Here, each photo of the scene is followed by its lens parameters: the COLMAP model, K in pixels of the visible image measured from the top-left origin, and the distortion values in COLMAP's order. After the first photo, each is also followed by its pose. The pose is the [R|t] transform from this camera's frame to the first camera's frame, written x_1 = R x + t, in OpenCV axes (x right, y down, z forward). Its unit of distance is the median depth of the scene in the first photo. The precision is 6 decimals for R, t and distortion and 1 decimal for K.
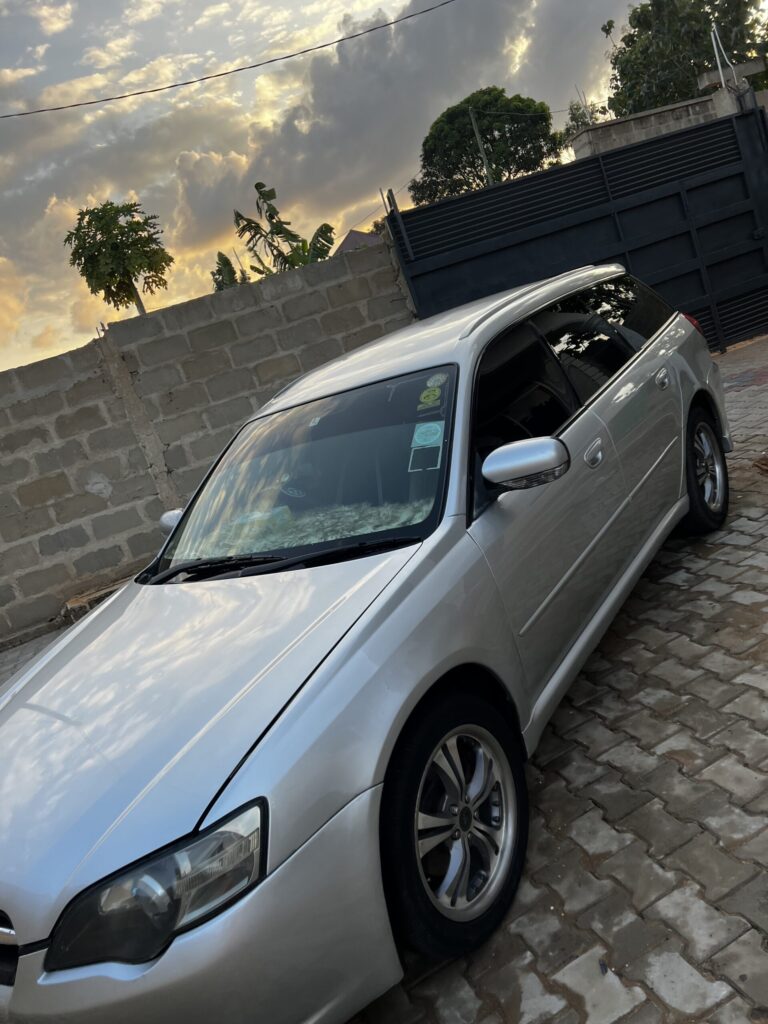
lens RADIAL K [[779.5, 0, 389.2], [0, 779.5, 514.0], [0, 0, 1]] dist [0.045837, -0.038031]
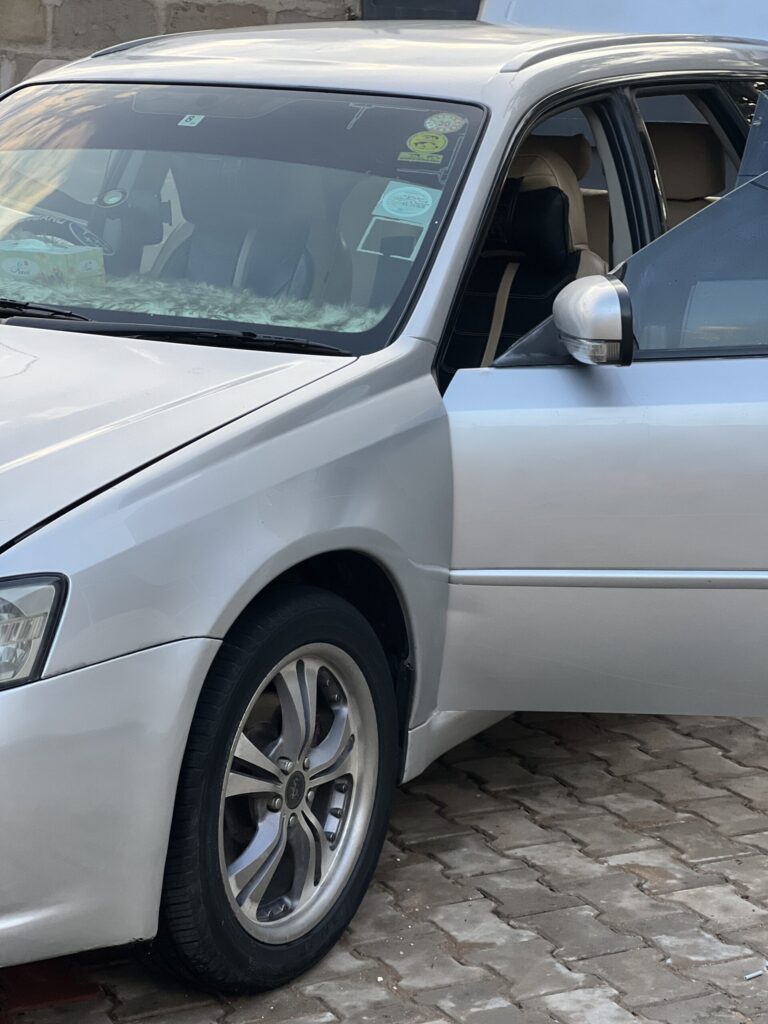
lens RADIAL K [[2615.0, 0, 384.0], [0, 2615.0, 512.0], [0, 0, 1]] dist [0.146193, 0.618663]
pose [[0.933136, 0.327048, 0.149322, -0.190702], [-0.314178, 0.943699, -0.103559, 0.336370], [-0.174784, 0.049721, 0.983351, -0.914714]]
